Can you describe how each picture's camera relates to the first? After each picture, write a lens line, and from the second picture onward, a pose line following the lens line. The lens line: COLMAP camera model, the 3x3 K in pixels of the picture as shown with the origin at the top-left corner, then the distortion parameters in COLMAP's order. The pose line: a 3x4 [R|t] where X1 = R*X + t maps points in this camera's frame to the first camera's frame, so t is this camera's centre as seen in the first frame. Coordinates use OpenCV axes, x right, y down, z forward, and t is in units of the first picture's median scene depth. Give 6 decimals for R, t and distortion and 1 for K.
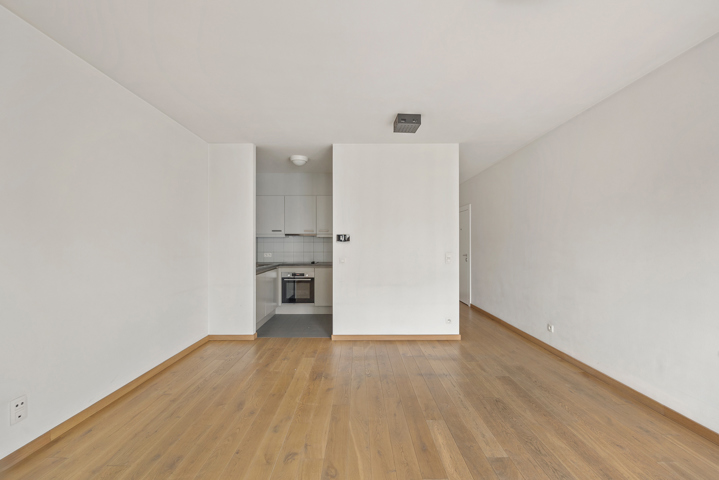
lens RADIAL K [[299.1, 0, 359.8], [0, 299.1, 237.3], [0, 0, 1]] dist [0.000979, 0.000079]
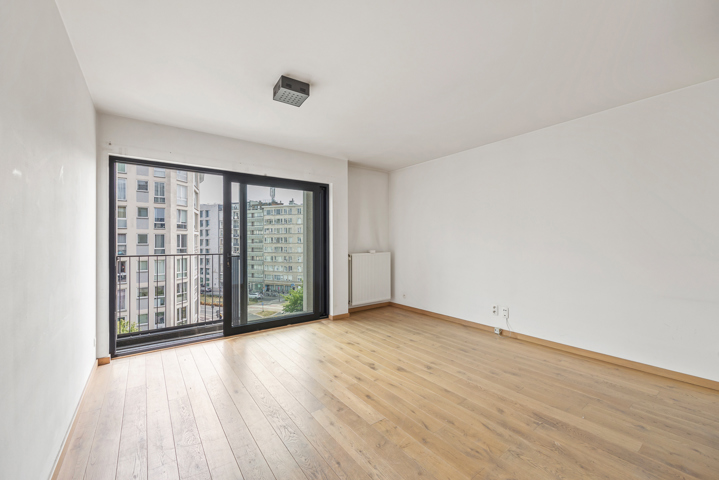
lens RADIAL K [[299.1, 0, 359.8], [0, 299.1, 237.3], [0, 0, 1]] dist [0.000979, 0.000079]
pose [[-0.811996, -0.002099, -0.583659, 0.762784], [0.015990, 0.999538, -0.025840, 0.032113], [0.583443, -0.030314, -0.811588, 1.554943]]
